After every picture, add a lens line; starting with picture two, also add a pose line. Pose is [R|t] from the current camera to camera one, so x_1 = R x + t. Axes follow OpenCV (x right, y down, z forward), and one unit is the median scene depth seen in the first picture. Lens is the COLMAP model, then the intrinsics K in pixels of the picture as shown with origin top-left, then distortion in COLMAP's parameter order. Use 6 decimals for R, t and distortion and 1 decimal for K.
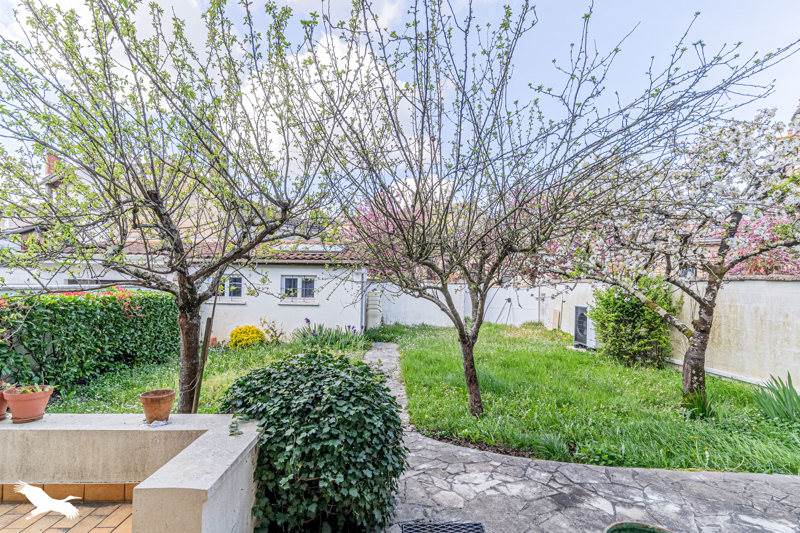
lens RADIAL K [[397.2, 0, 400.3], [0, 397.2, 257.8], [0, 0, 1]] dist [0.000511, 0.000011]
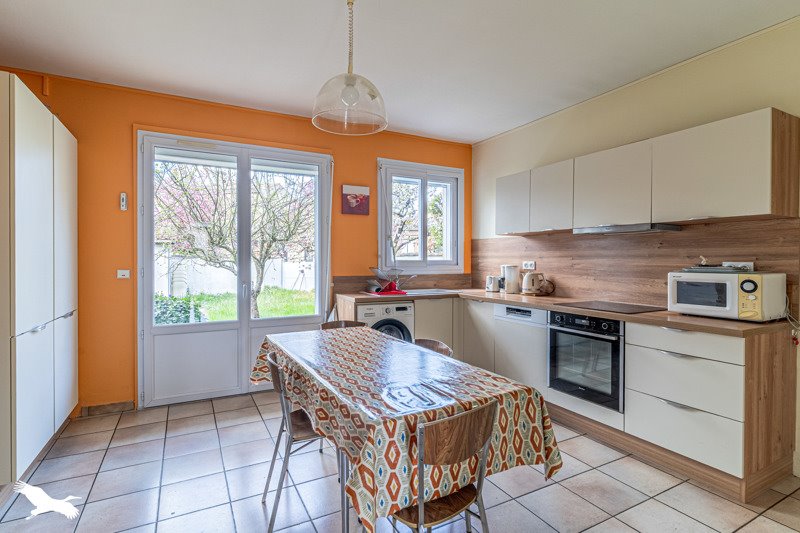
lens RADIAL K [[397.2, 0, 400.3], [0, 397.2, 257.8], [0, 0, 1]] dist [0.000511, 0.000011]
pose [[0.896997, -0.011447, 0.441889, -0.003746], [-0.017792, 0.997920, 0.061966, -0.042811], [-0.441679, -0.063445, 0.894927, -0.639504]]
